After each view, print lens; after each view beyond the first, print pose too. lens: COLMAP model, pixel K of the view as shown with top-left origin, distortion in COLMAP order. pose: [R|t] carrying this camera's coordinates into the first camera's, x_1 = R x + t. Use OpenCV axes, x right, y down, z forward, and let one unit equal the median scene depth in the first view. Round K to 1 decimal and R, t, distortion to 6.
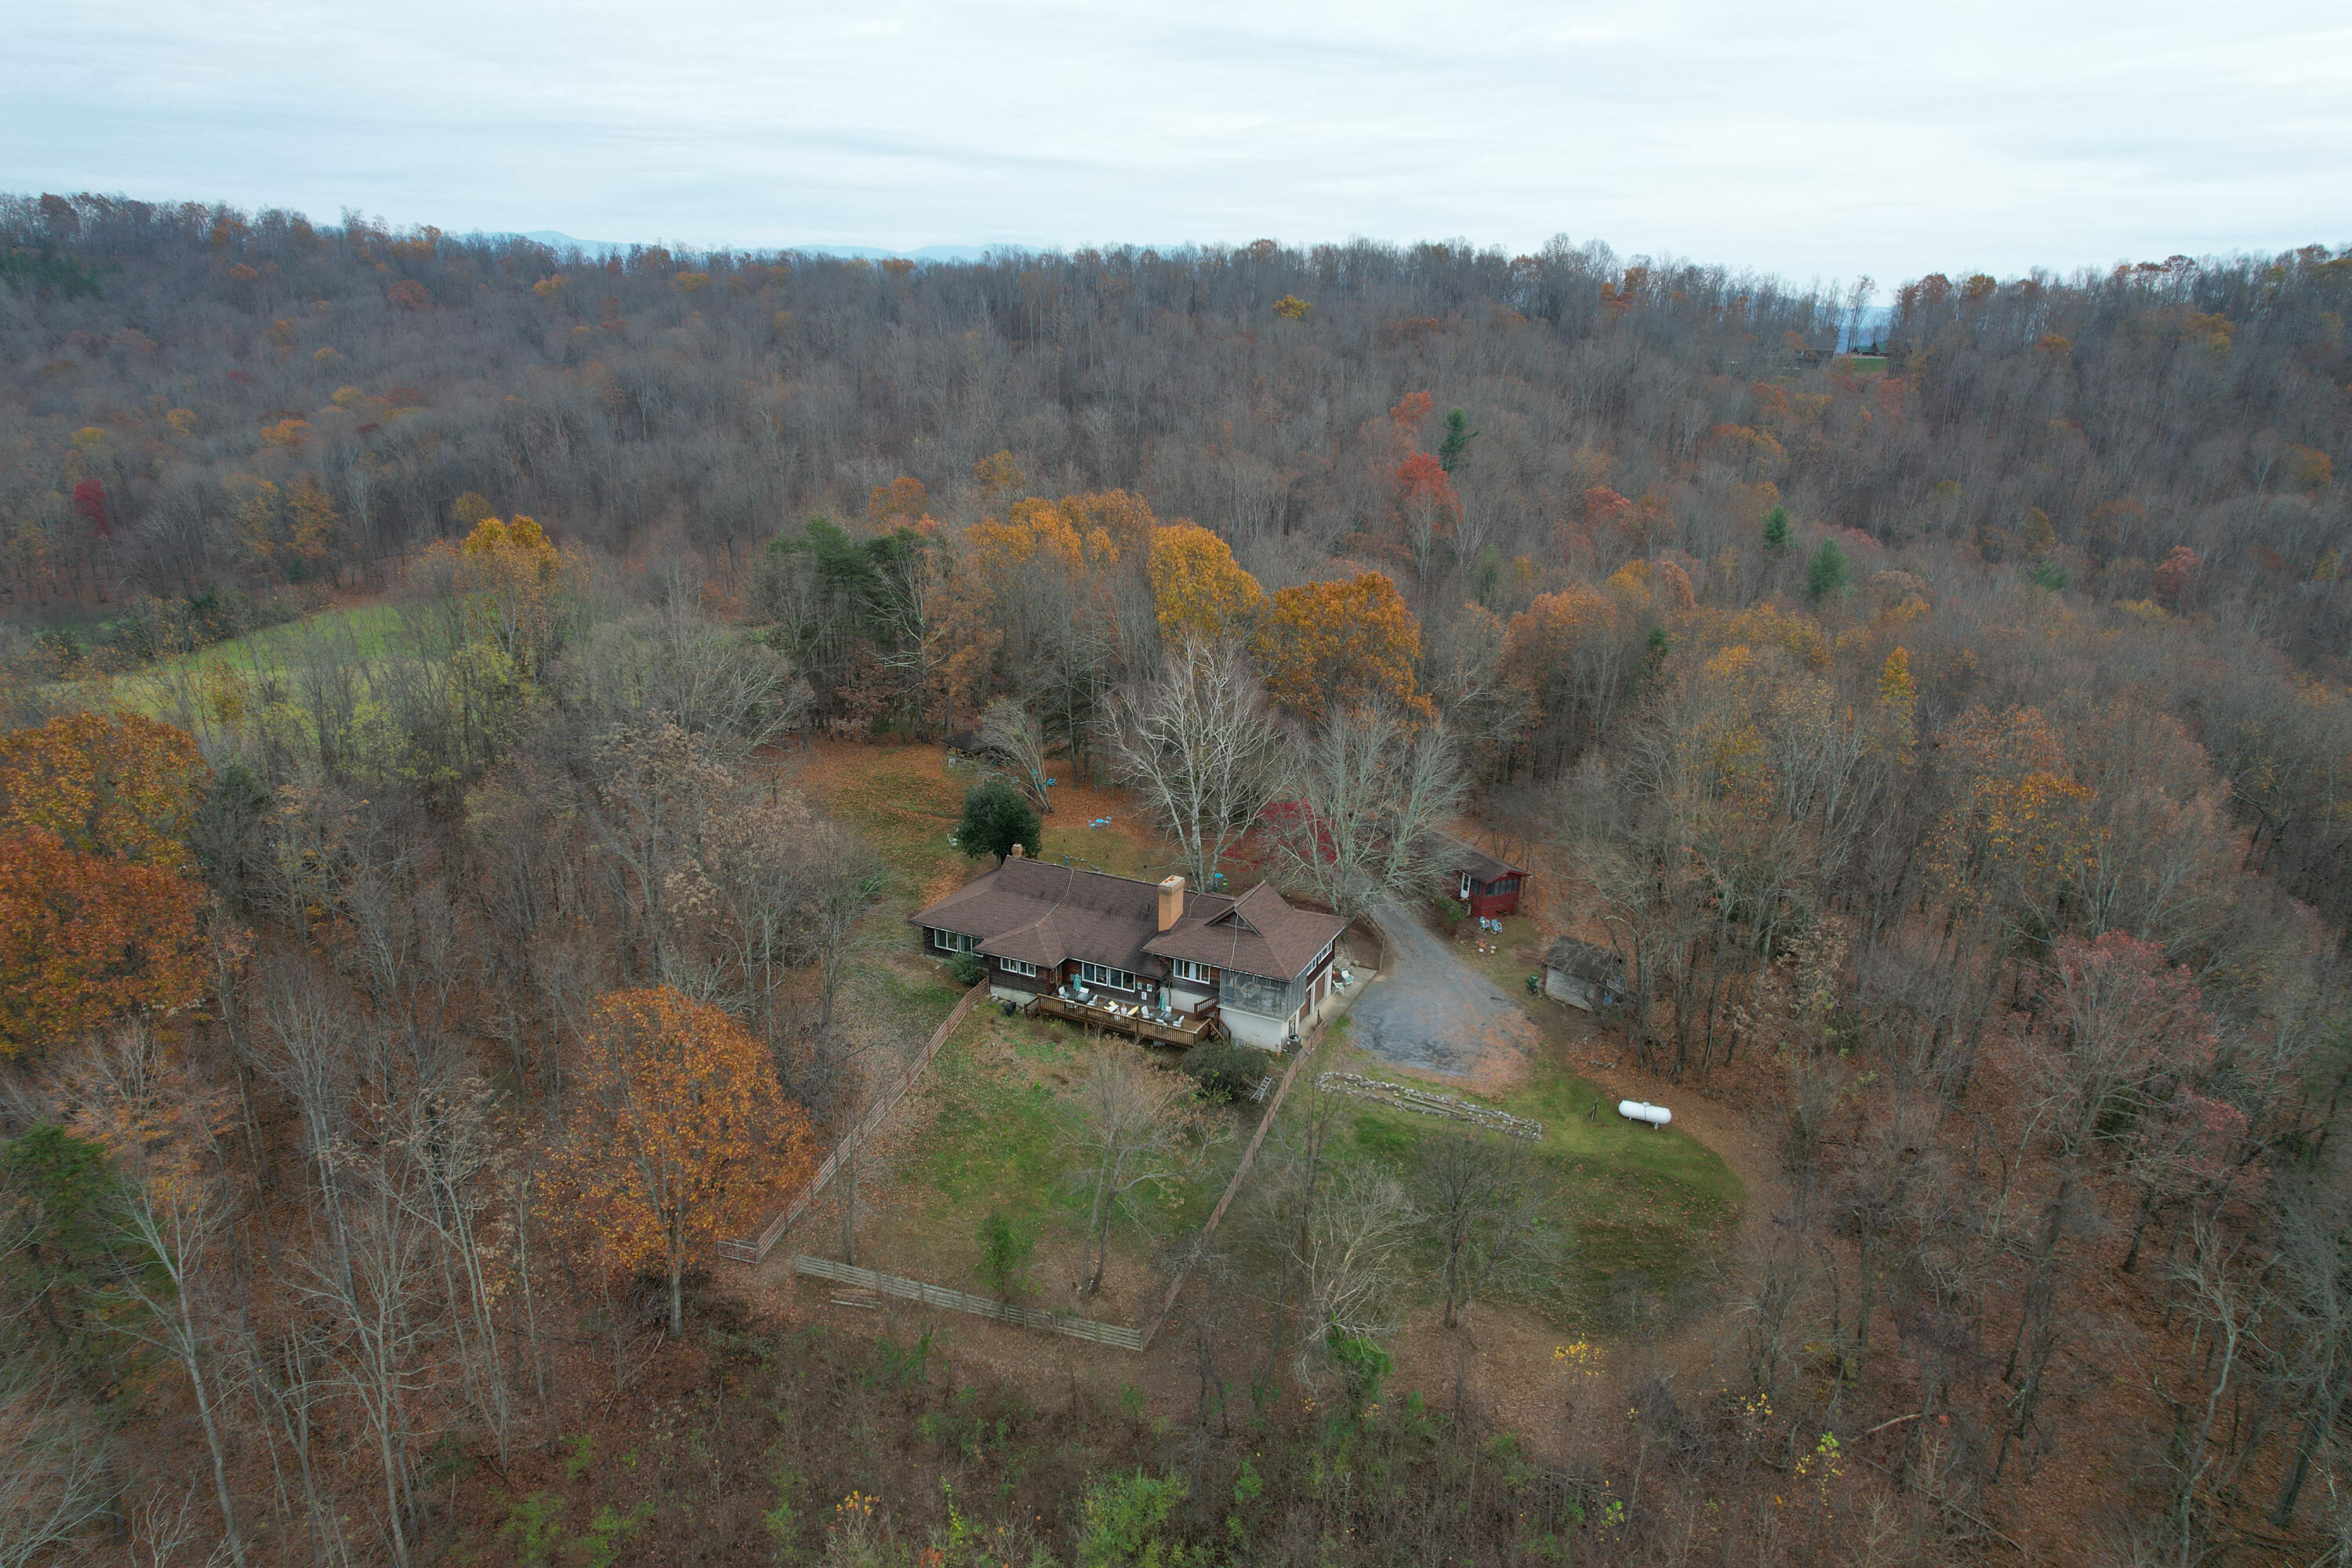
lens RADIAL K [[1498.3, 0, 1186.5], [0, 1498.3, 788.9], [0, 0, 1]] dist [-0.066585, 0.055463]
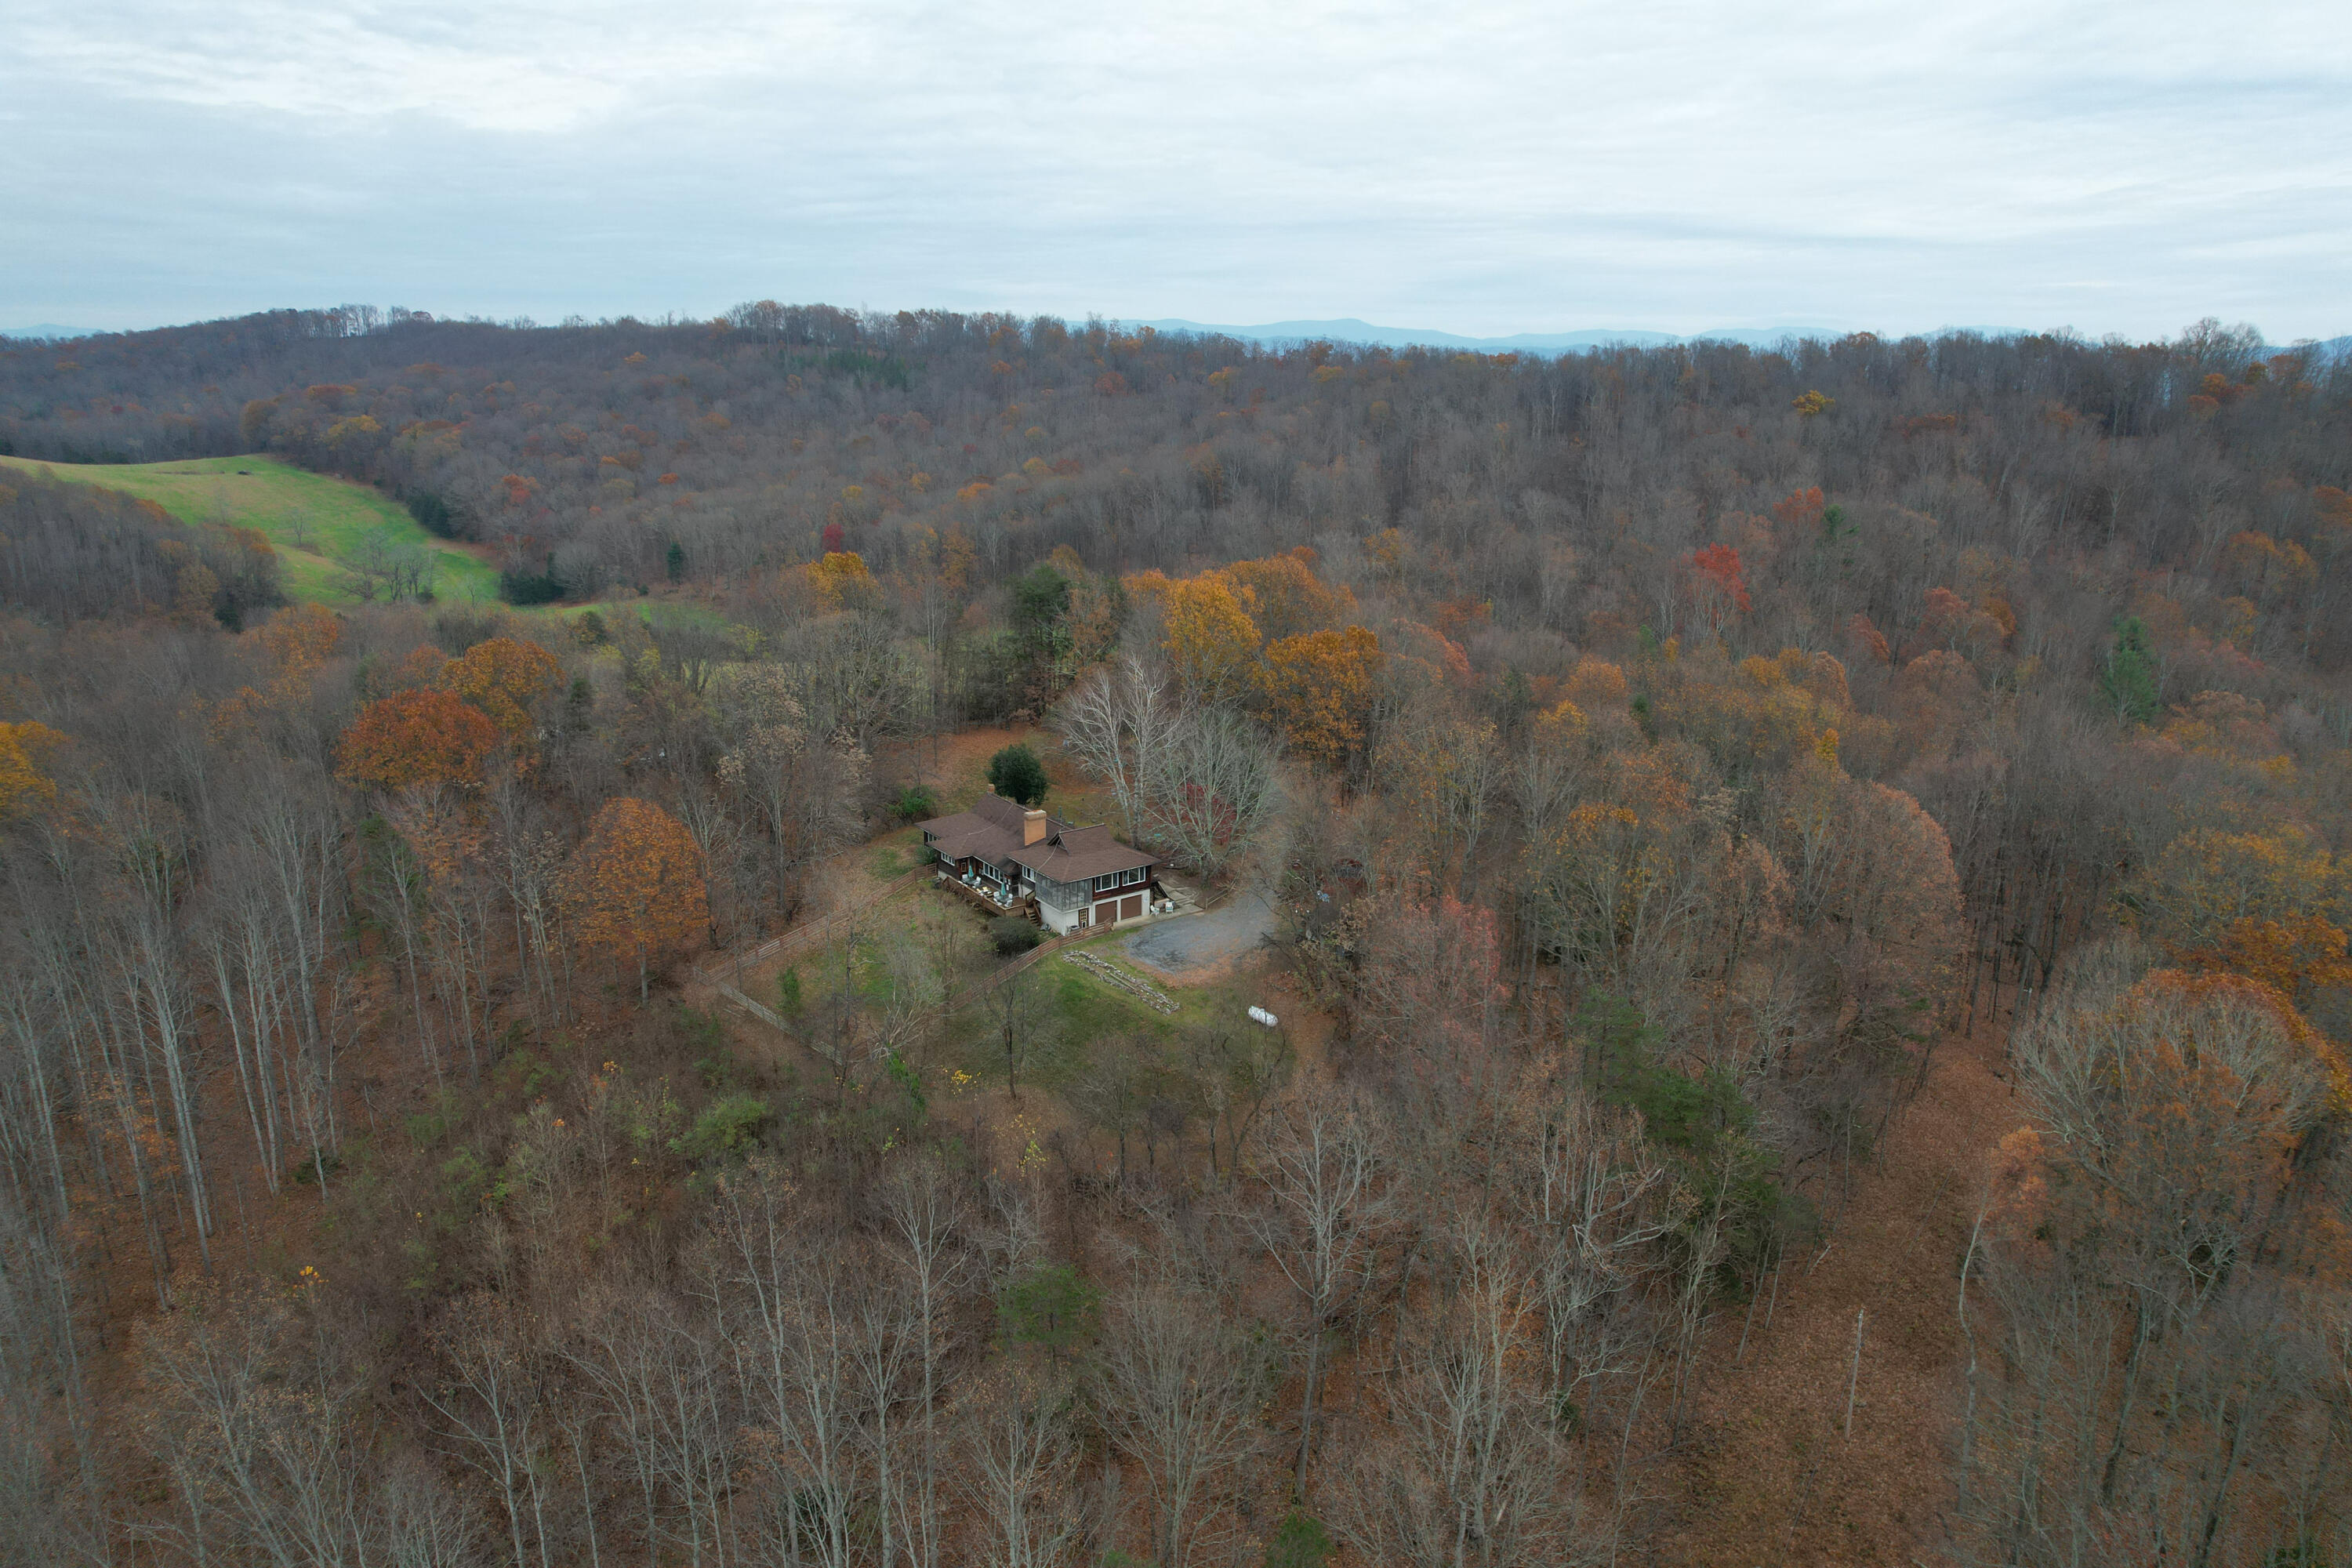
lens RADIAL K [[1498.3, 0, 1186.5], [0, 1498.3, 788.9], [0, 0, 1]] dist [-0.066585, 0.055463]
pose [[0.881157, 0.115540, -0.458490, 0.782667], [-0.138551, 0.990214, -0.016743, 0.041984], [0.452068, 0.078278, 0.888542, -0.234568]]
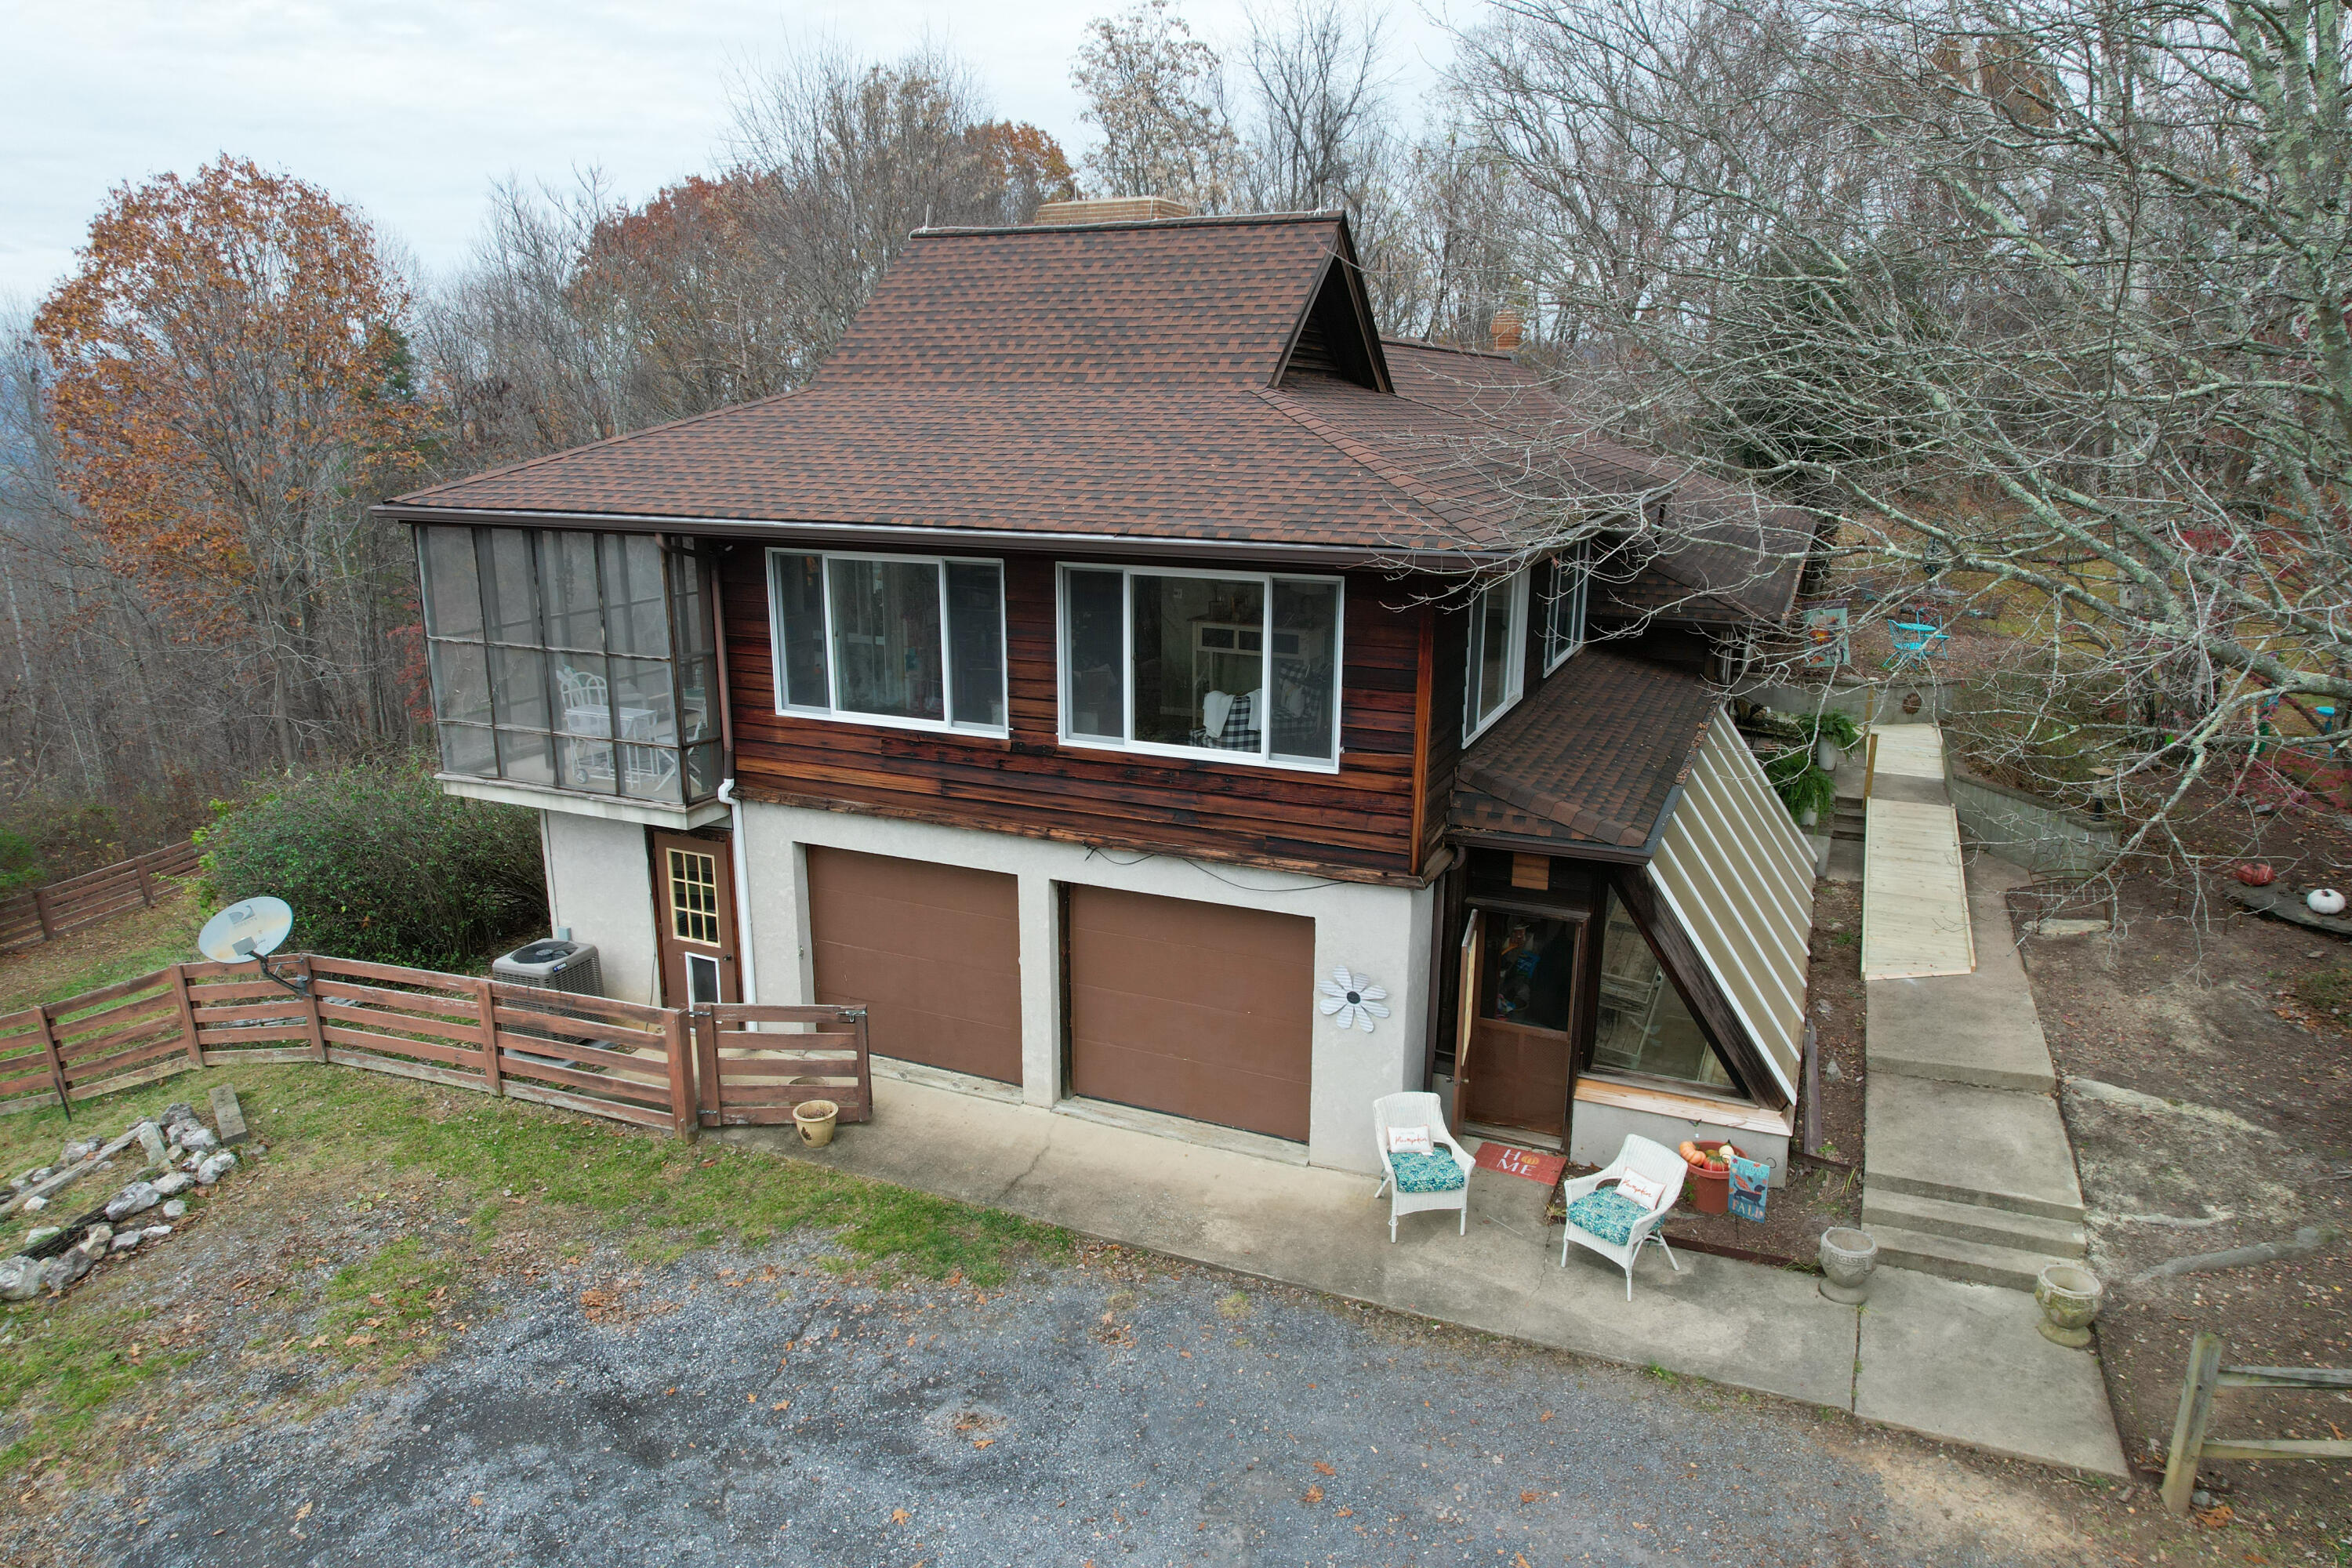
lens RADIAL K [[1498.3, 0, 1186.5], [0, 1498.3, 788.9], [0, 0, 1]] dist [-0.066585, 0.055463]
pose [[0.022691, 0.227461, -0.973523, 0.218044], [-0.316182, 0.925424, 0.208854, 0.090491], [0.948427, 0.303072, 0.092918, 1.007038]]
